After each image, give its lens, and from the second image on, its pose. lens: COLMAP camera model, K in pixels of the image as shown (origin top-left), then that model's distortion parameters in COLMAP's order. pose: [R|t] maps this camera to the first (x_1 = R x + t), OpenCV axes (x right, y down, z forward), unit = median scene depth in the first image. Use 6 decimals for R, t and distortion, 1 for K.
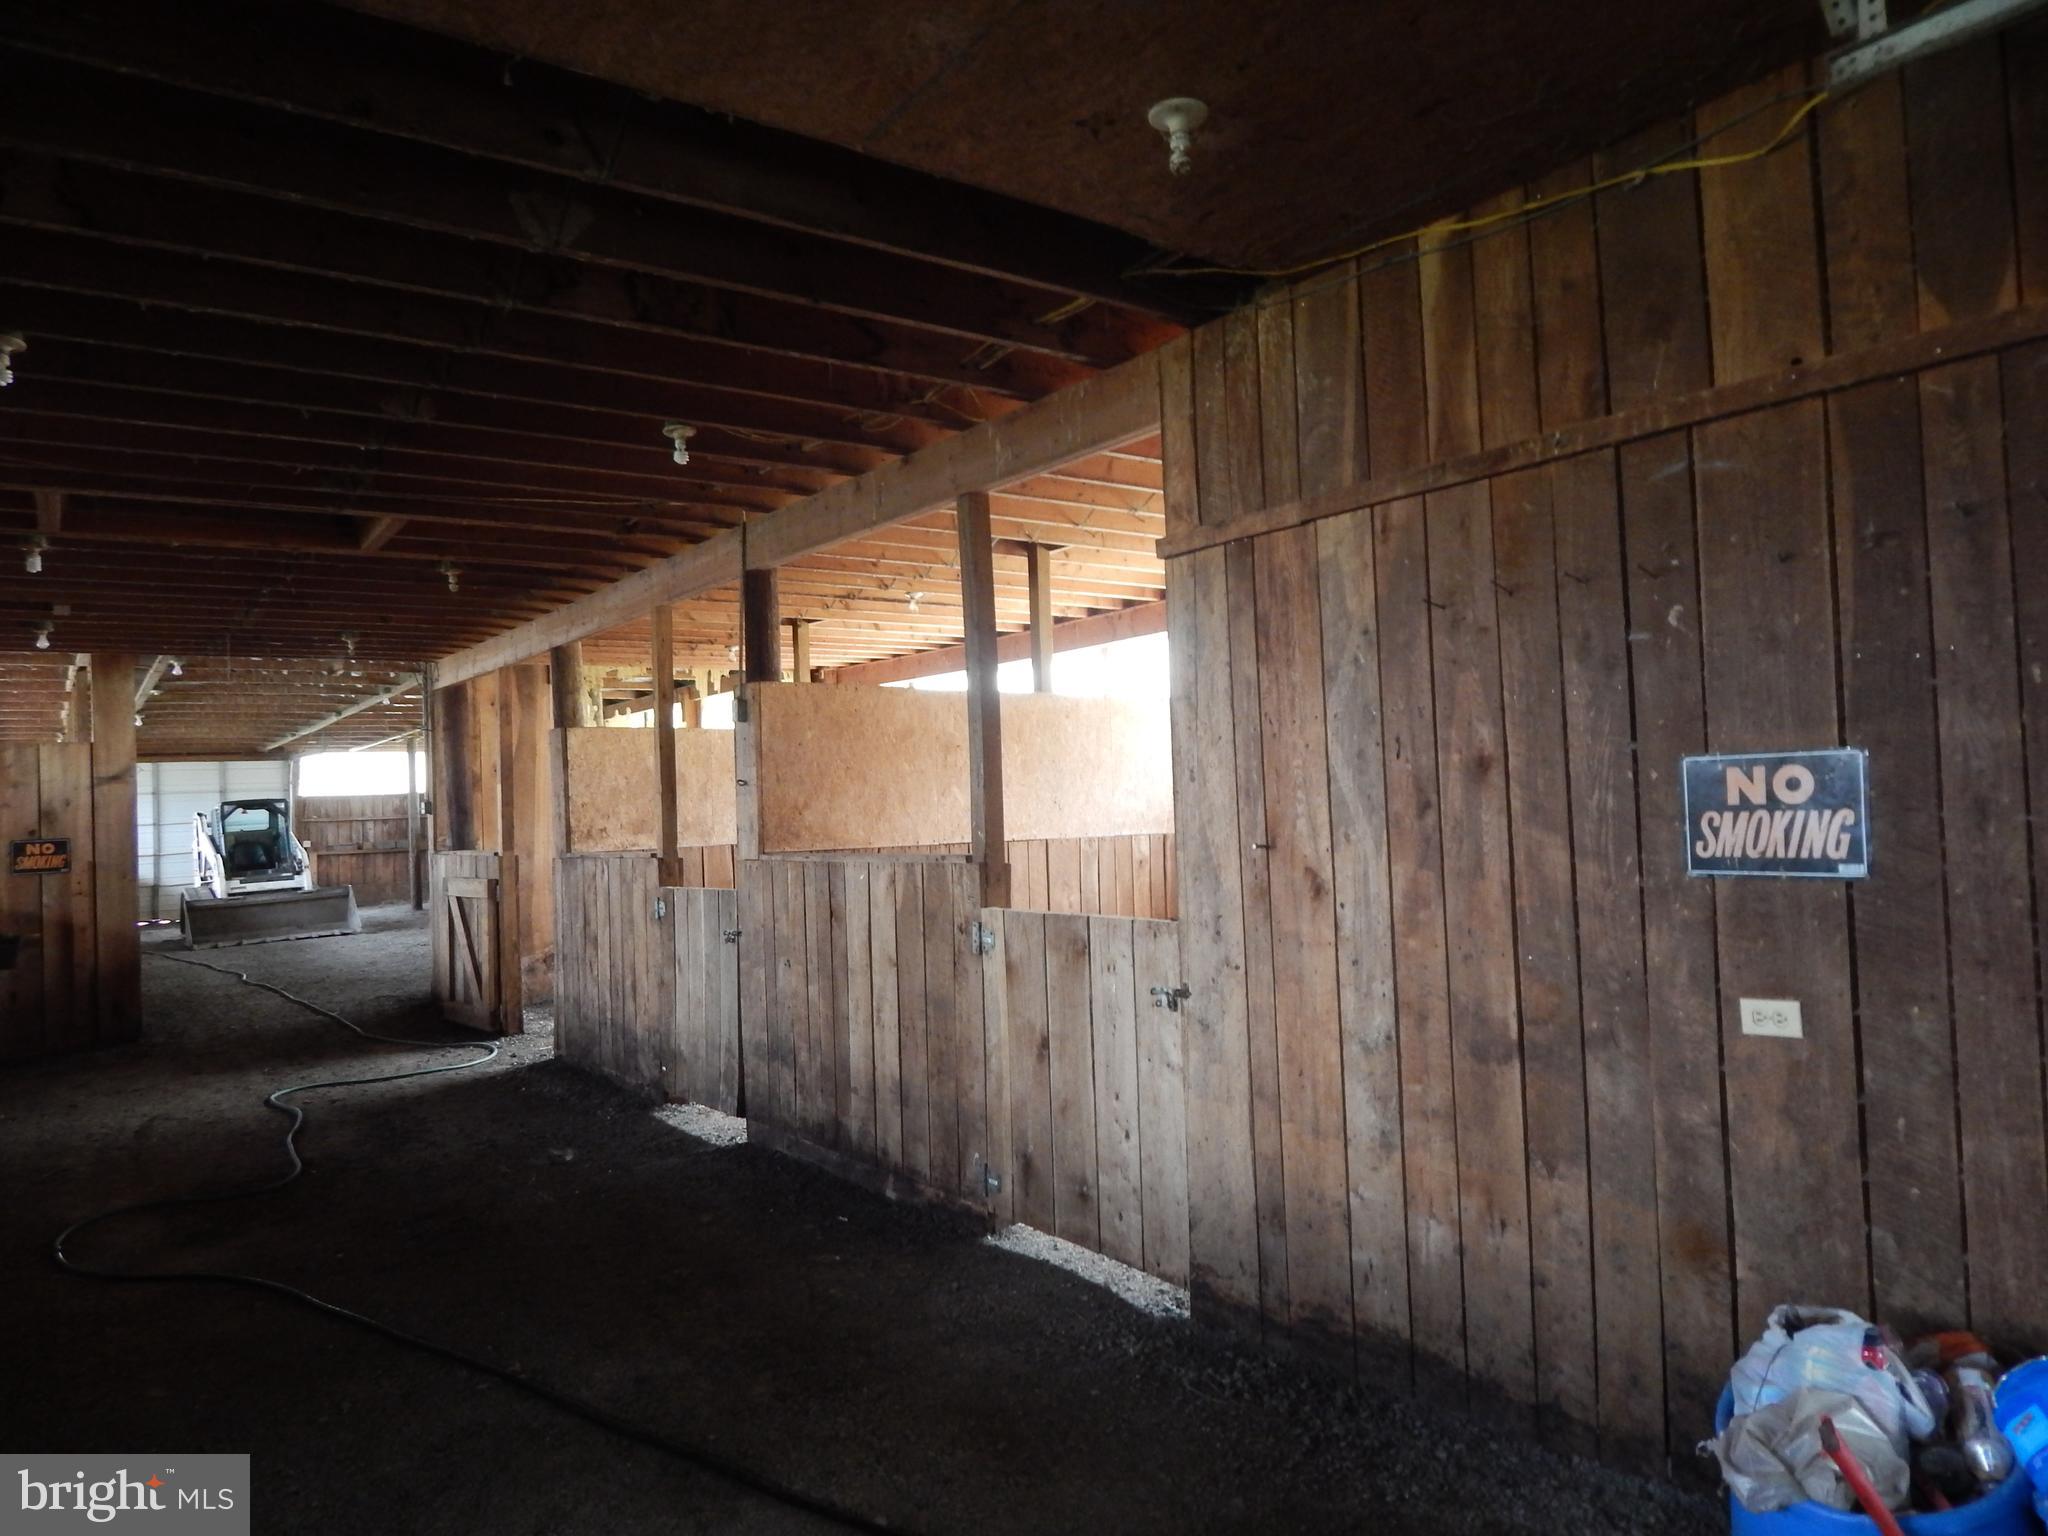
lens RADIAL K [[1349.4, 0, 1020.9], [0, 1349.4, 758.0], [0, 0, 1]] dist [0.000939, -0.005004]
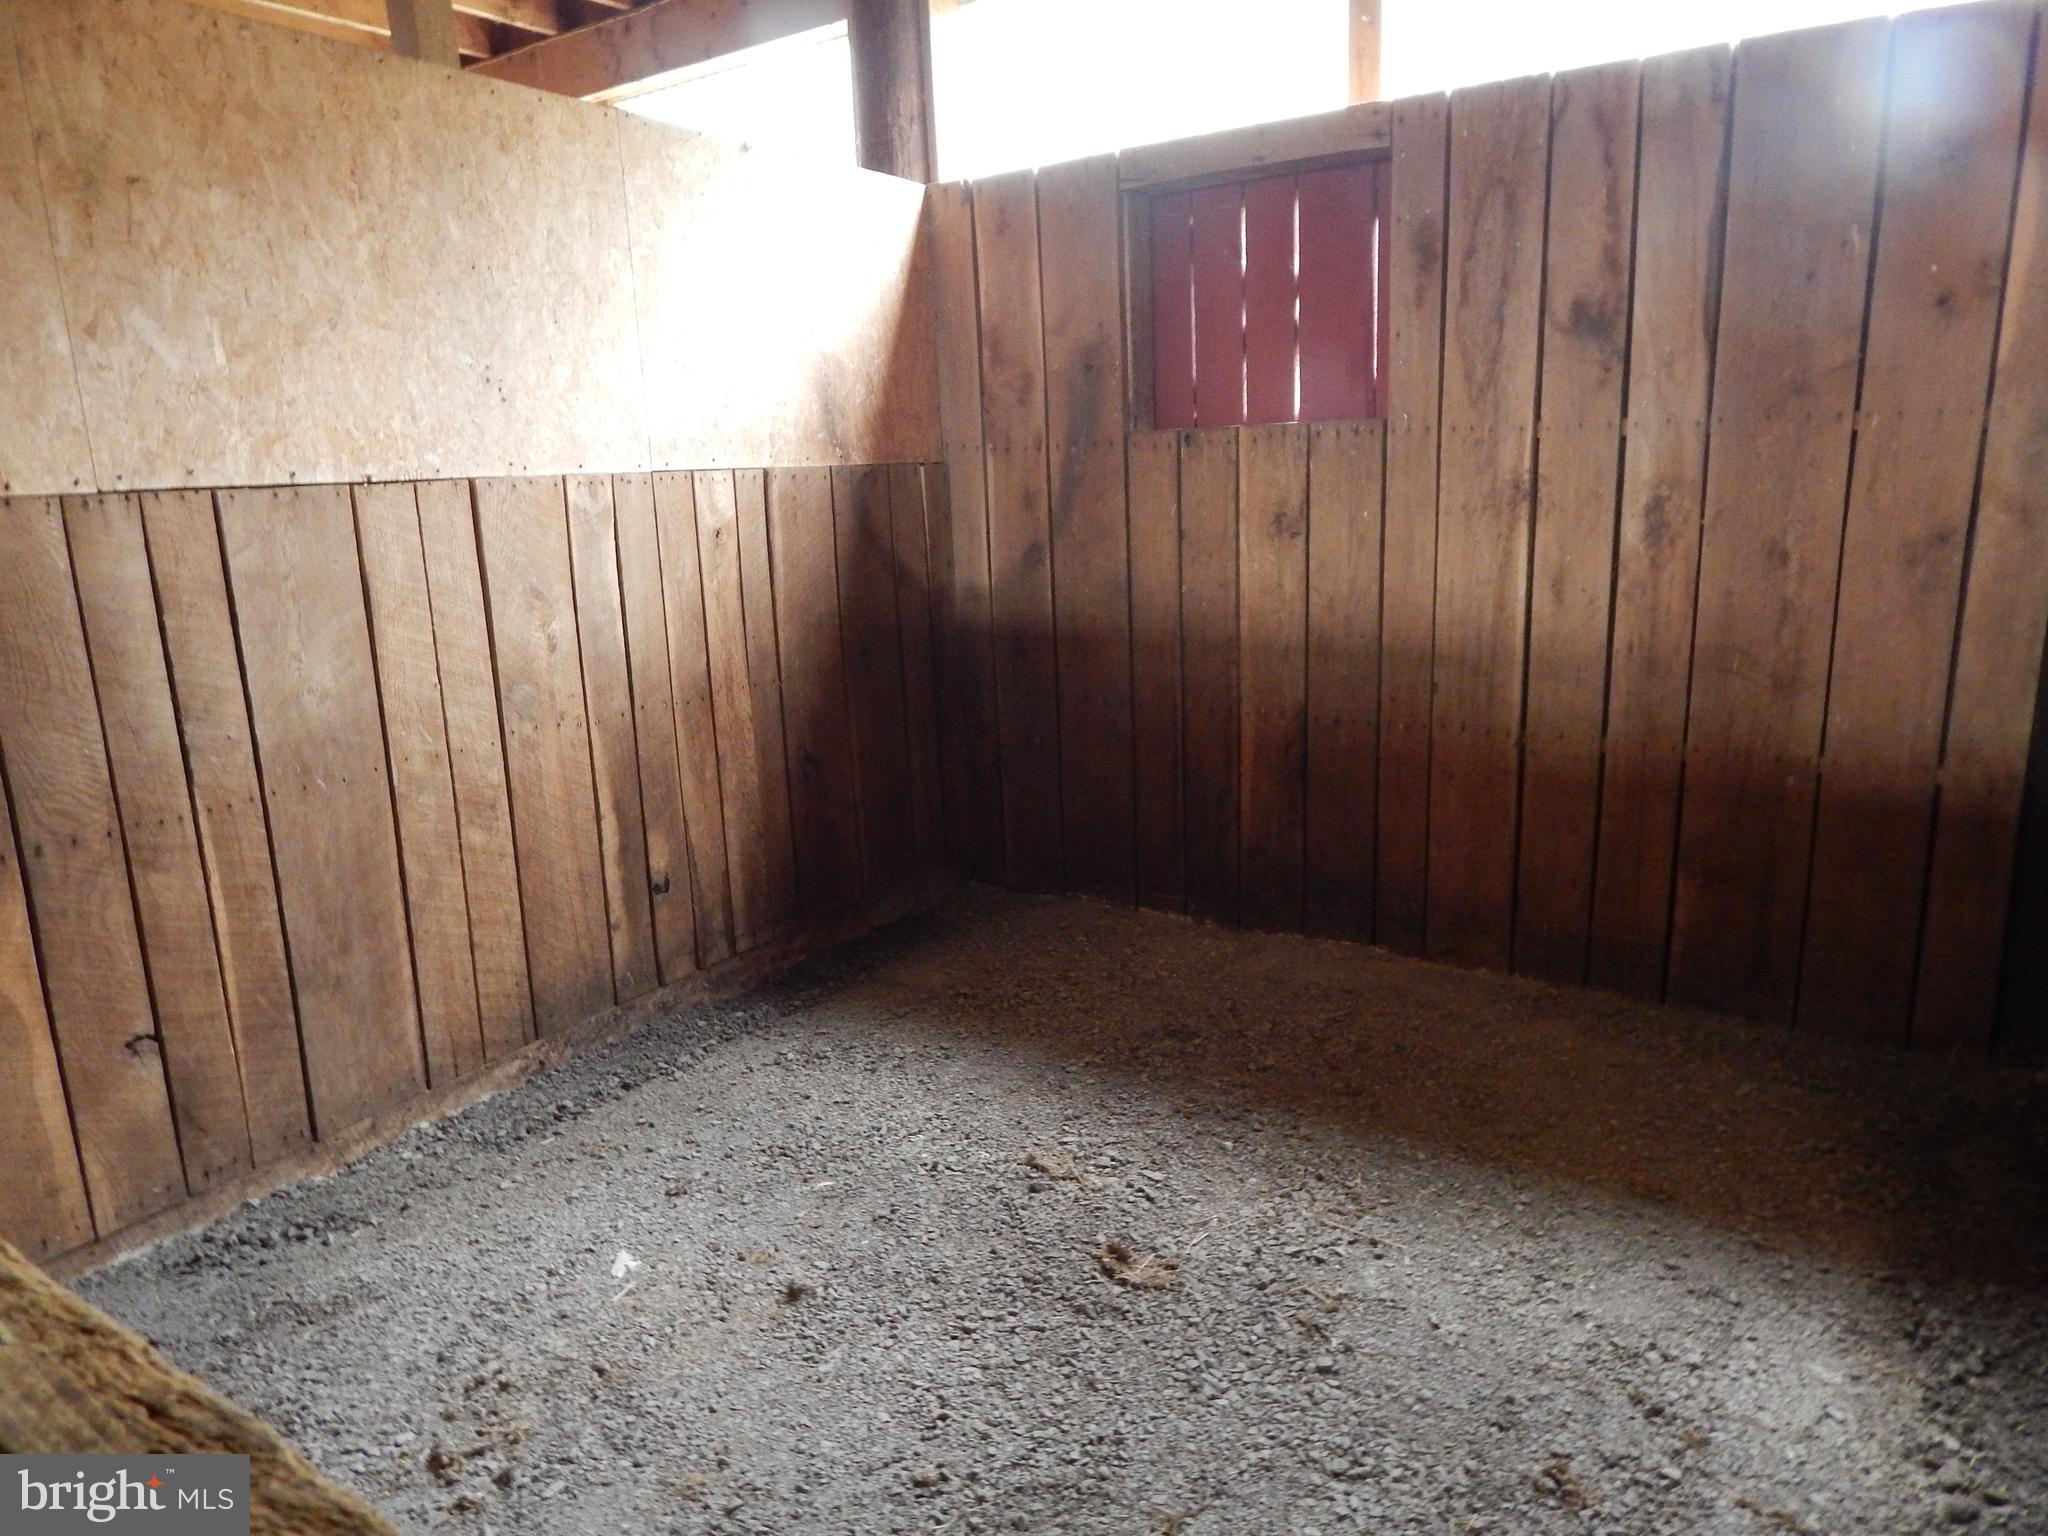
lens RADIAL K [[1349.4, 0, 1025.4], [0, 1349.4, 761.9], [0, 0, 1]] dist [0.000939, -0.005004]
pose [[0.939433, -0.076805, 0.334016, 0.031725], [-0.008896, 0.968774, 0.247784, 0.040626], [-0.342617, -0.235748, 0.909415, 0.562352]]
